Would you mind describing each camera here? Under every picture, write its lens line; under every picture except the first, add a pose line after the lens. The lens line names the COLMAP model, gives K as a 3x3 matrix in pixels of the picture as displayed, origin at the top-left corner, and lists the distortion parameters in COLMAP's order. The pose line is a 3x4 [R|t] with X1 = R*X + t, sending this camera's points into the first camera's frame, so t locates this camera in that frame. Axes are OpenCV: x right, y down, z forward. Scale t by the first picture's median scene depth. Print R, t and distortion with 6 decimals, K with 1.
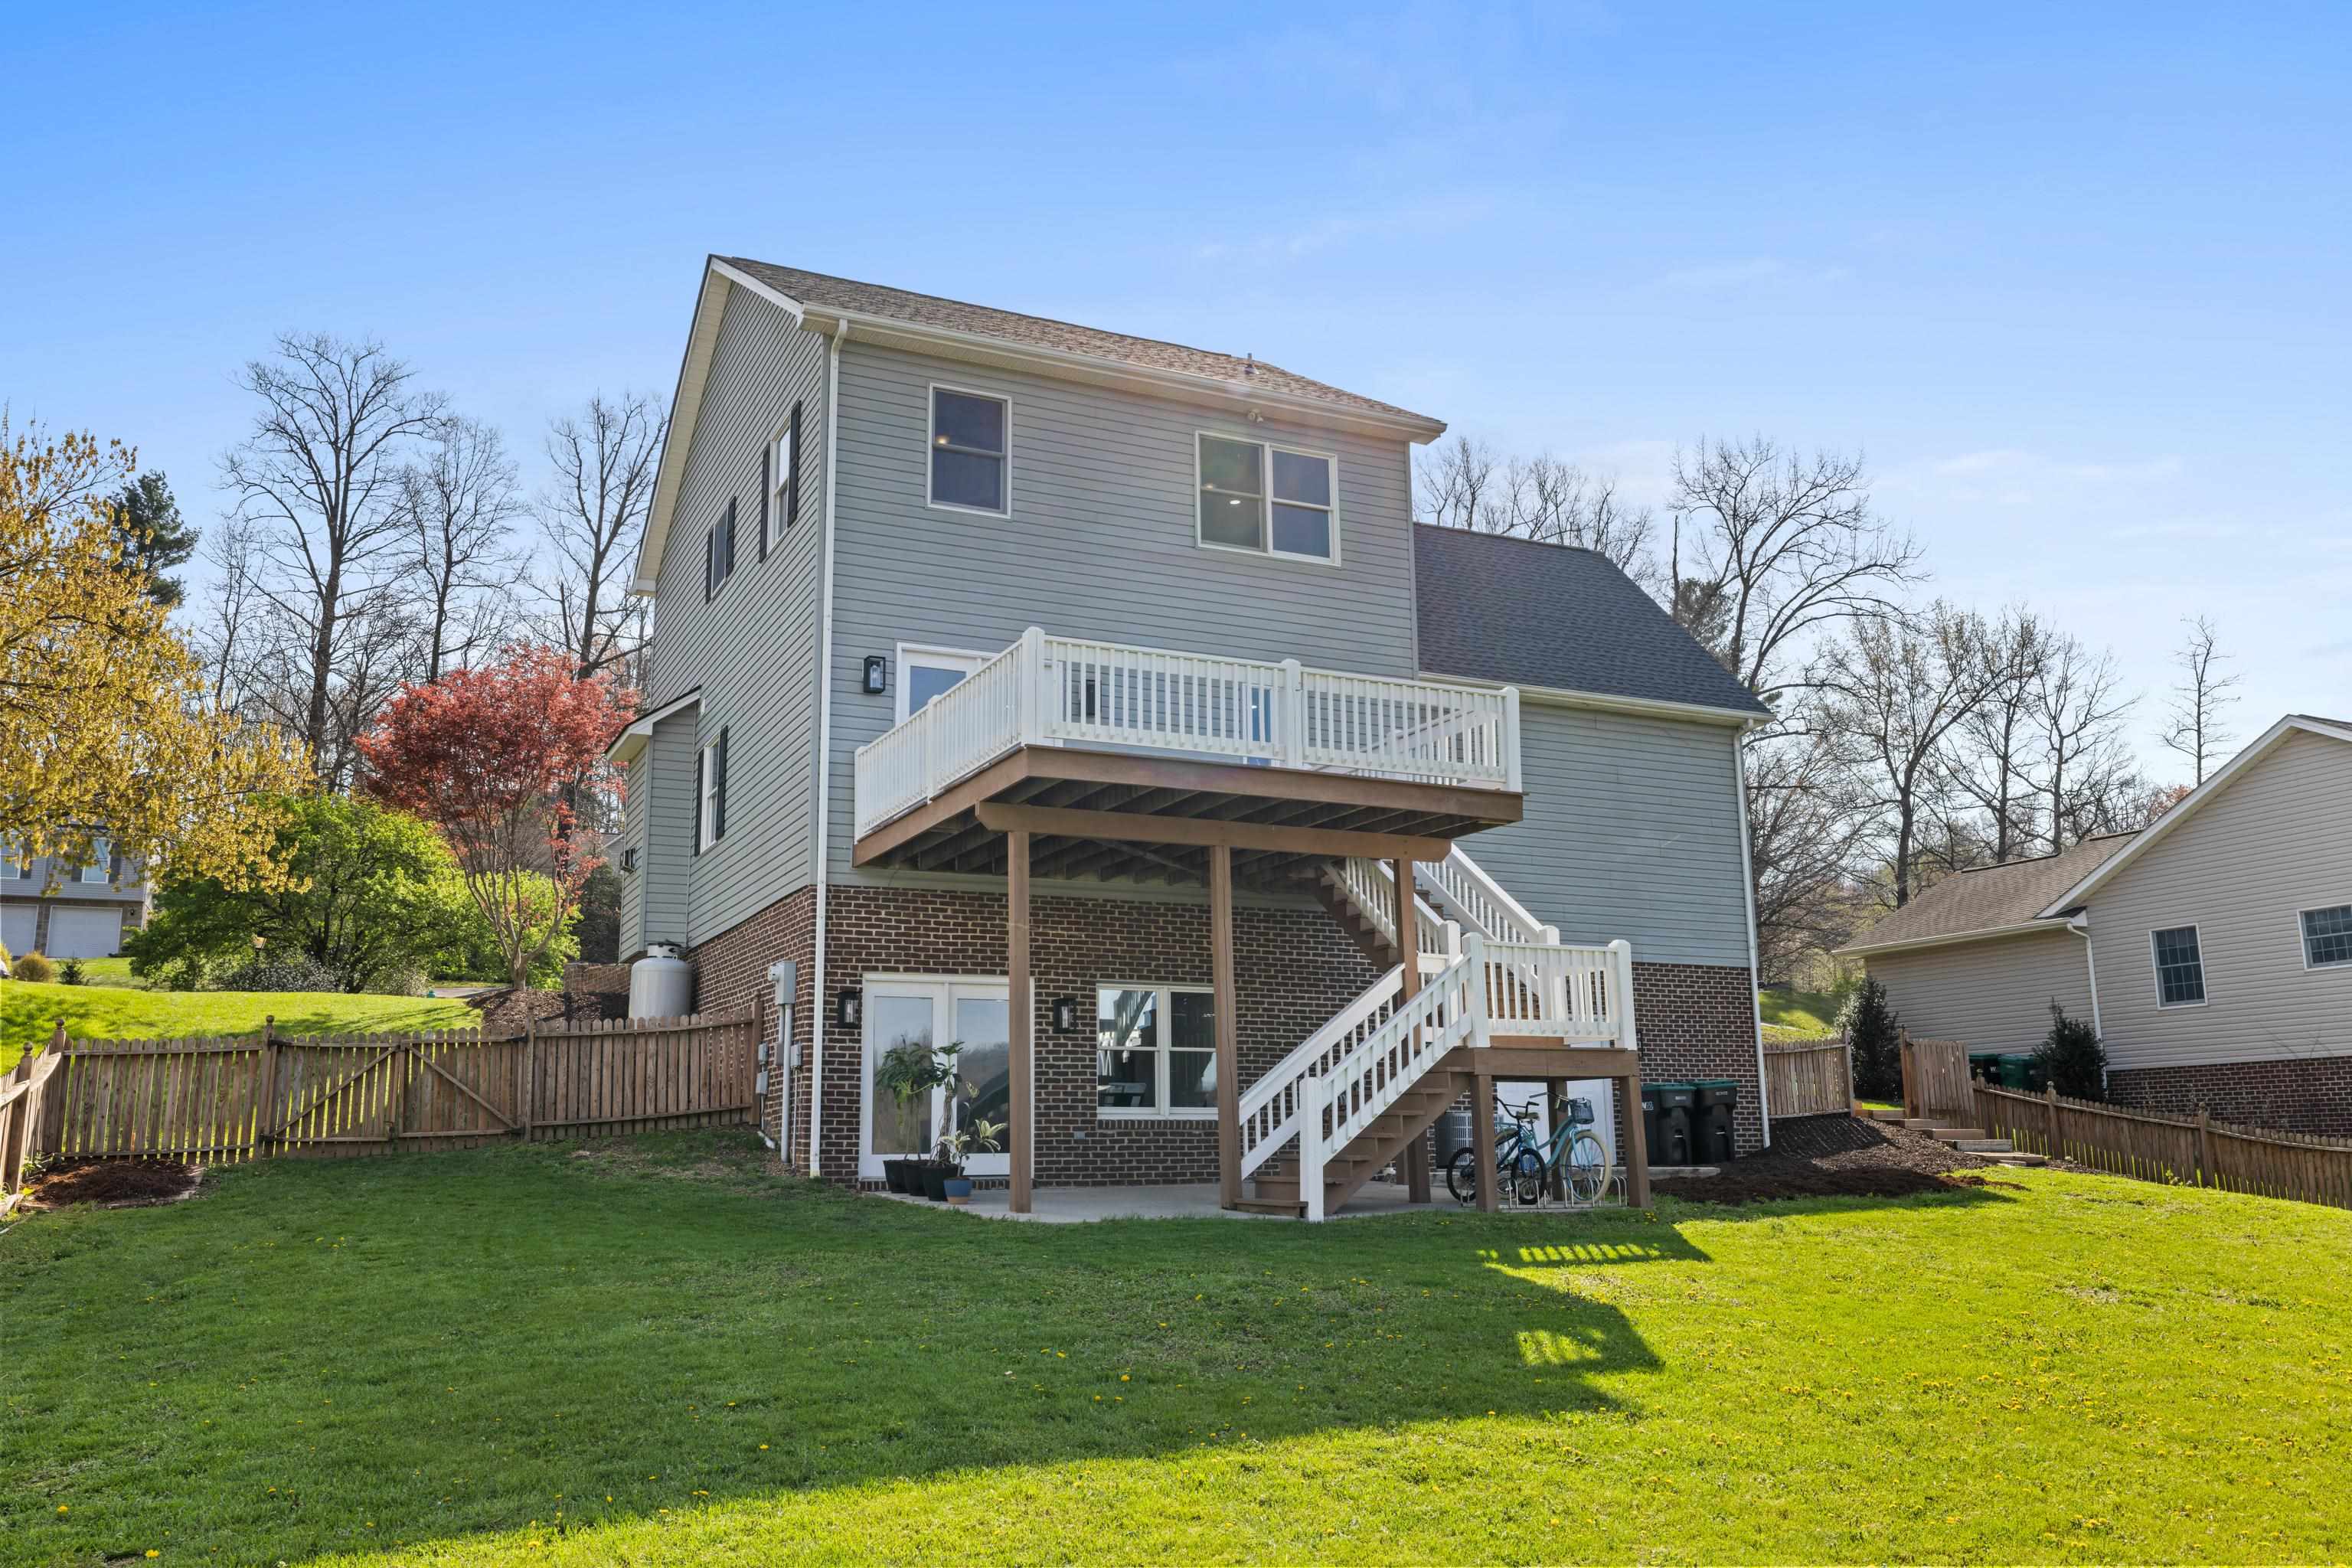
lens RADIAL K [[1868.2, 0, 1176.0], [0, 1868.2, 784.0], [0, 0, 1]] dist [-0.005414, 0.000960]
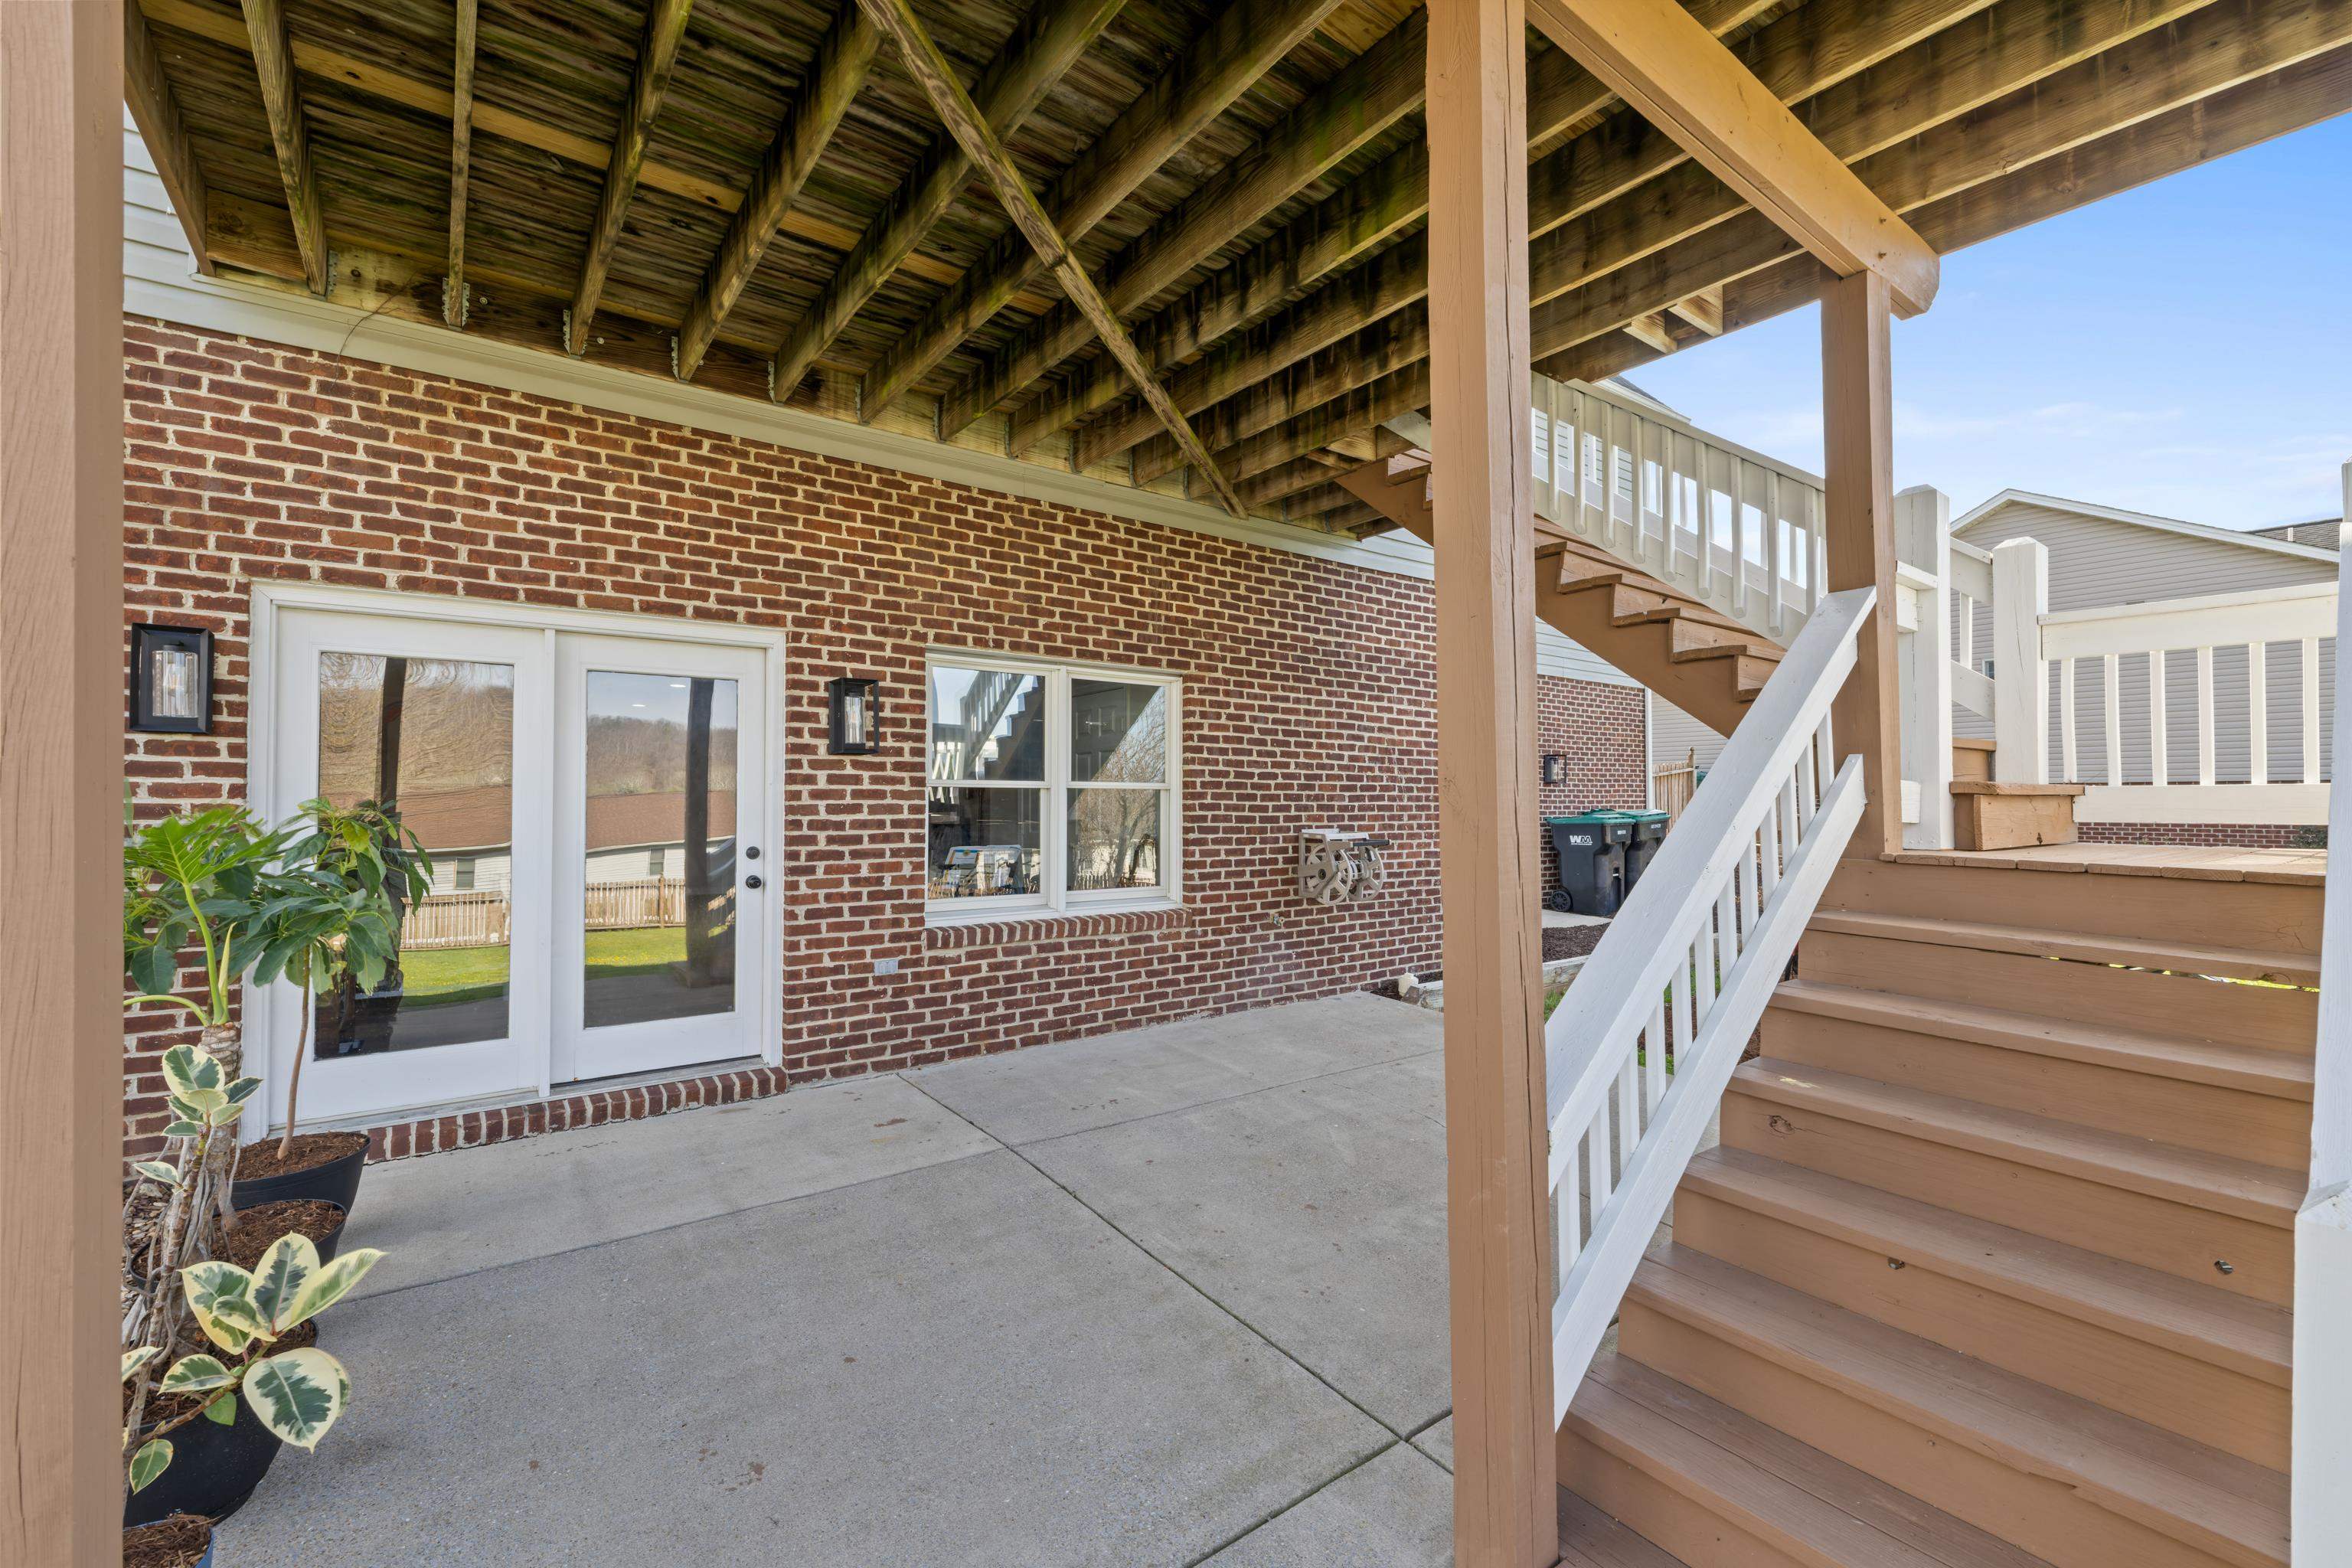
lens RADIAL K [[985.0, 0, 1176.0], [0, 985.0, 784.0], [0, 0, 1]] dist [-0.000567, -0.000395]
pose [[0.982176, 0.017808, 0.187120, -0.024268], [-0.052482, 0.981891, 0.182031, 0.083442], [-0.180490, -0.188607, 0.965324, 0.679115]]
